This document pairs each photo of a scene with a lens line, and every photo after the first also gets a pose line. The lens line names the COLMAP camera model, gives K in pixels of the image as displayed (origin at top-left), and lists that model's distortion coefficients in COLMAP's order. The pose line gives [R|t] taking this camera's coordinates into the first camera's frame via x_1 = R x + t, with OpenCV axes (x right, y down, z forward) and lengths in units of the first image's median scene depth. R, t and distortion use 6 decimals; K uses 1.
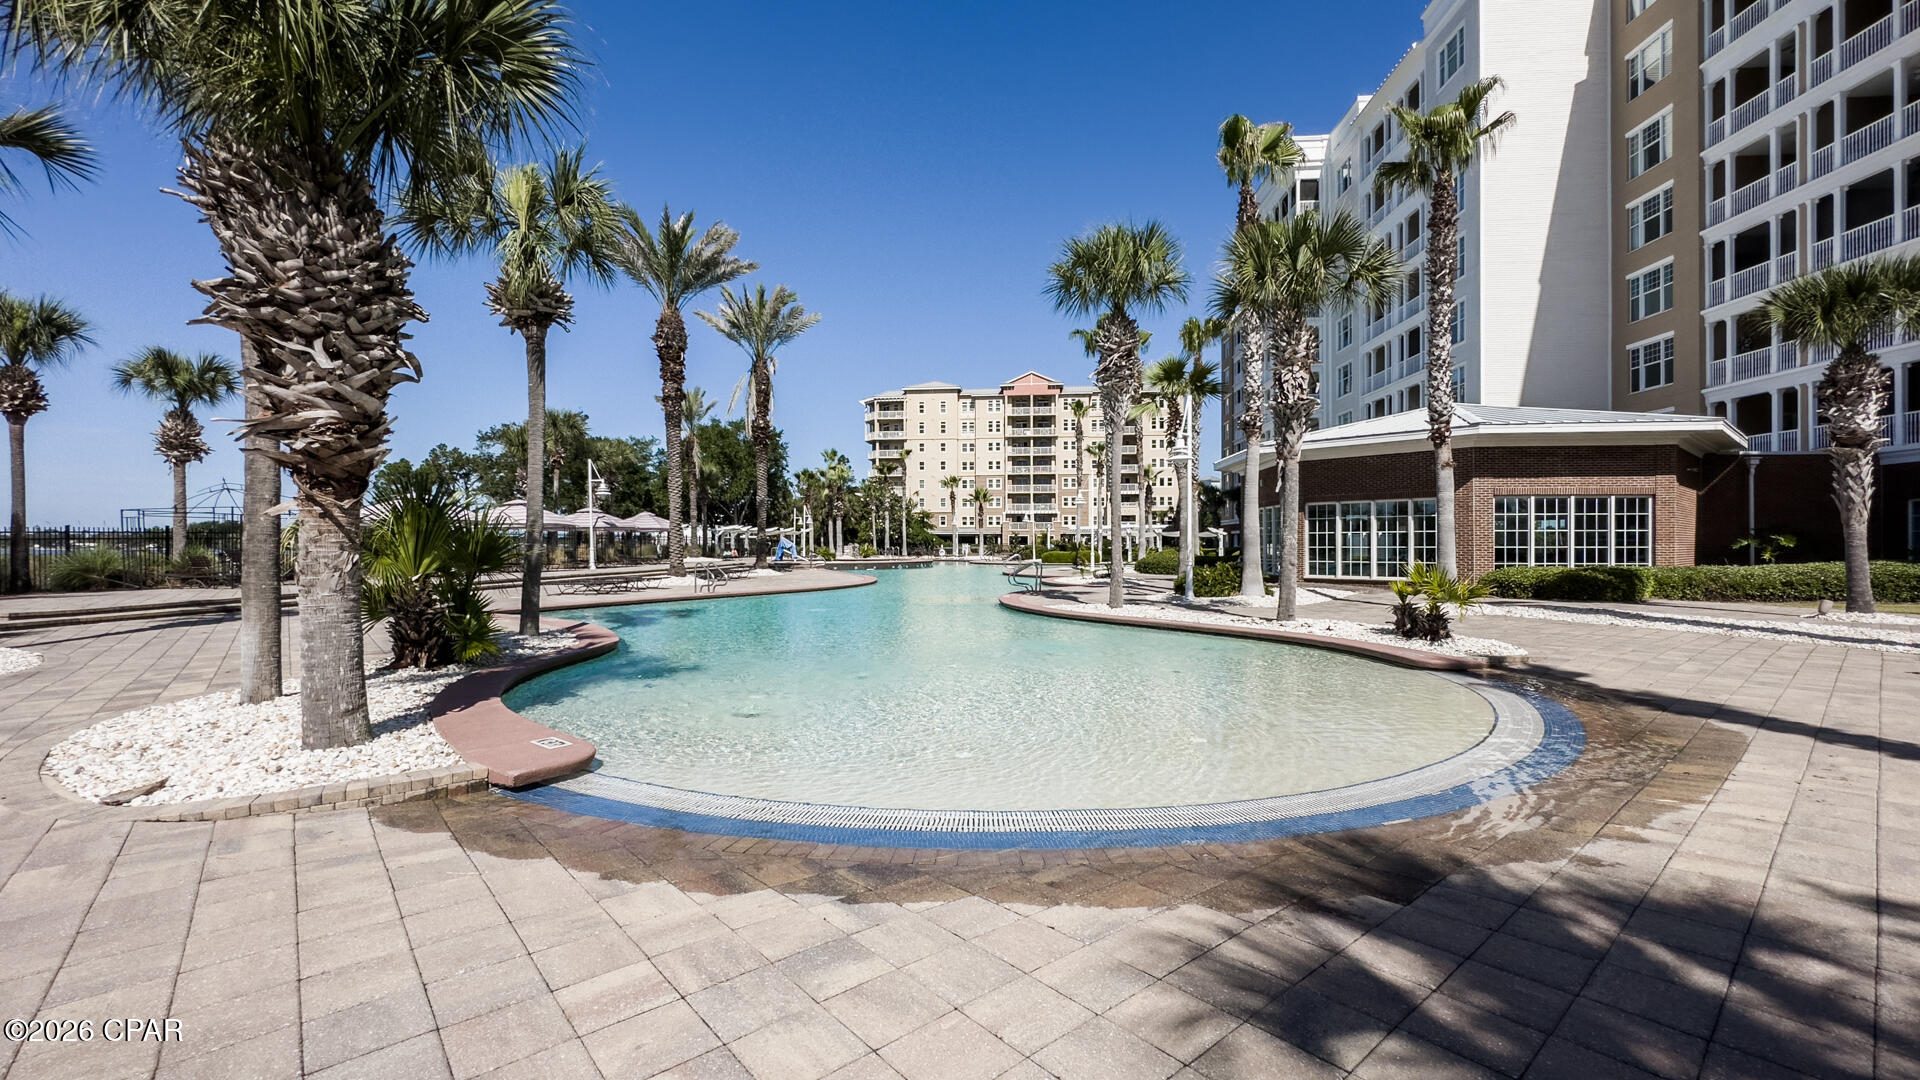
lens RADIAL K [[793.4, 0, 960.0], [0, 793.4, 543.2], [0, 0, 1]] dist [-0.000603, 0.000255]
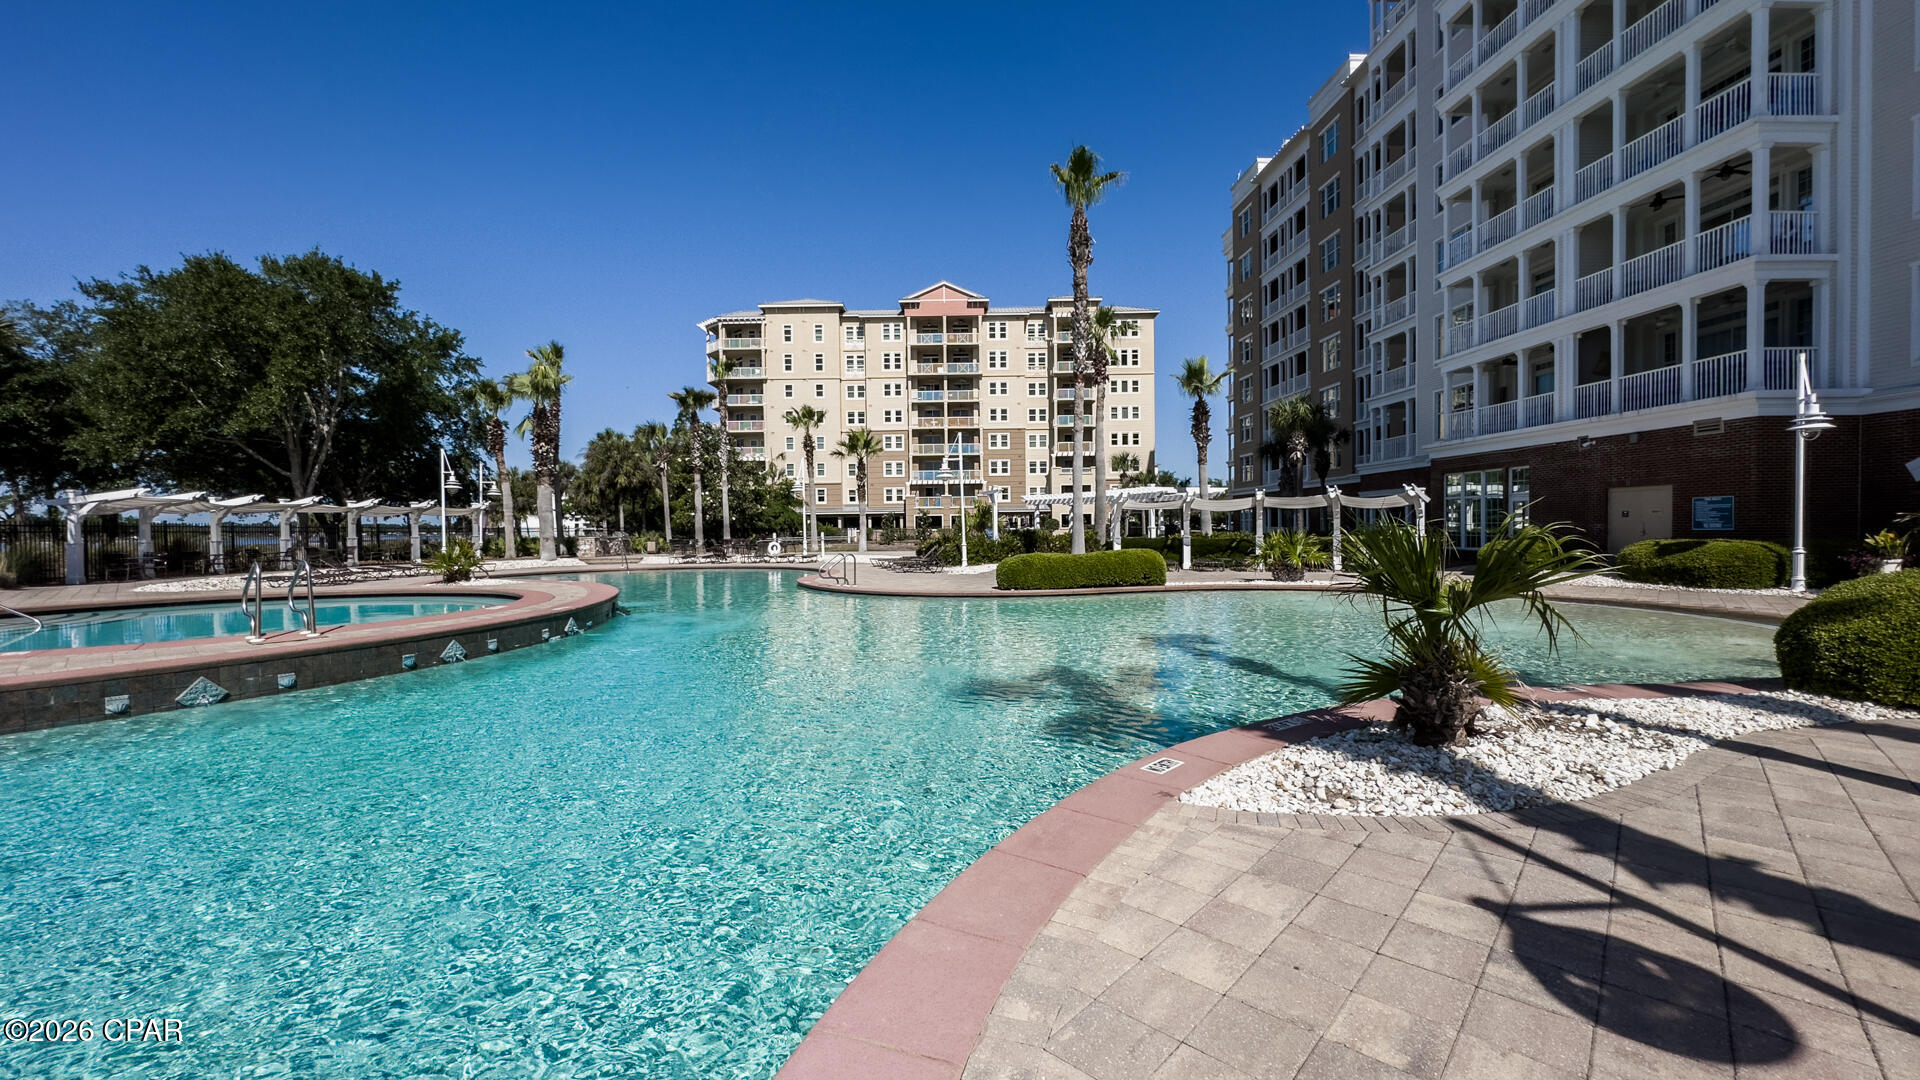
lens RADIAL K [[793.4, 0, 960.0], [0, 793.4, 543.2], [0, 0, 1]] dist [-0.000603, 0.000255]
pose [[0.993578, -0.013415, 0.112353, 0.021822], [0.010925, 0.999682, 0.022749, -0.000737], [-0.112622, -0.021375, 0.993408, 0.291538]]
